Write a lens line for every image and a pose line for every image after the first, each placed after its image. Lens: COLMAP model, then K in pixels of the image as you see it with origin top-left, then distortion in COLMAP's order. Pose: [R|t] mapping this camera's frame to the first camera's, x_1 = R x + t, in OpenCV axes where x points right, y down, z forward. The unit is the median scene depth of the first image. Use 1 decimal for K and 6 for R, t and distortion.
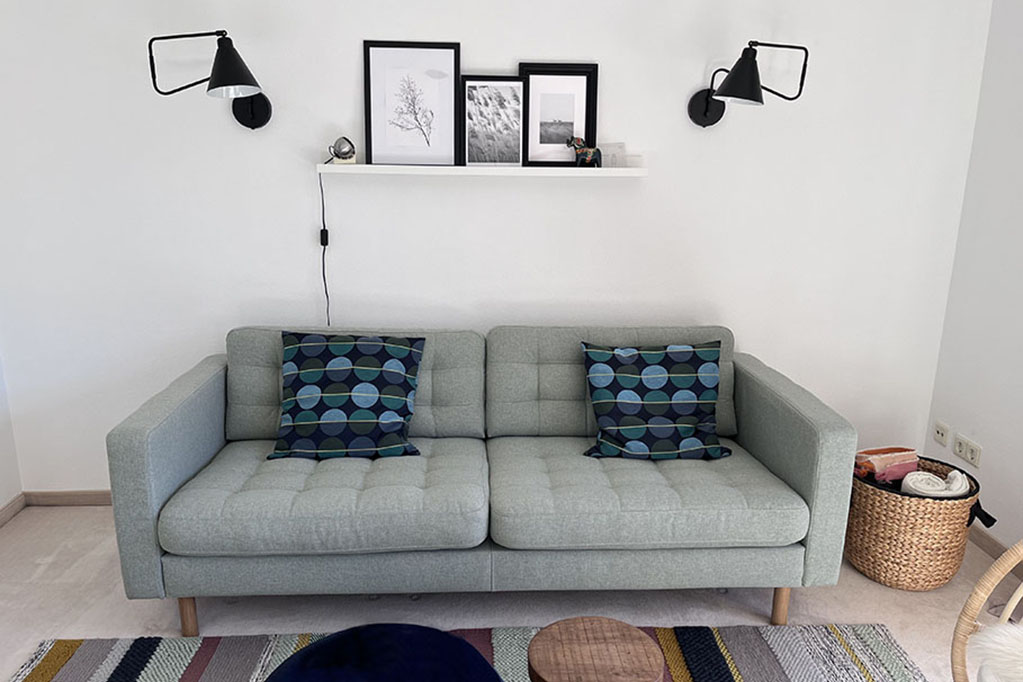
lens RADIAL K [[758.9, 0, 511.5], [0, 758.9, 341.0], [0, 0, 1]] dist [0.030035, -0.001414]
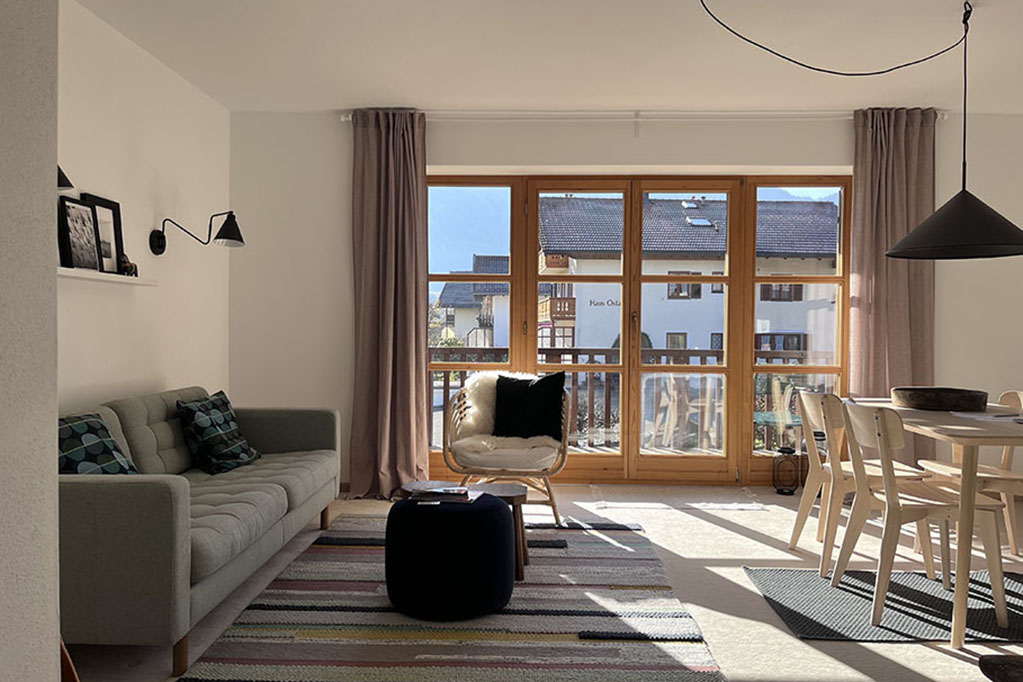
lens RADIAL K [[758.9, 0, 511.5], [0, 758.9, 341.0], [0, 0, 1]] dist [0.030035, -0.001414]
pose [[0.072341, -0.022584, 0.997124, -1.197056], [0.236664, 0.971580, 0.004835, 0.030482], [-0.968895, 0.235633, 0.075630, 0.284286]]
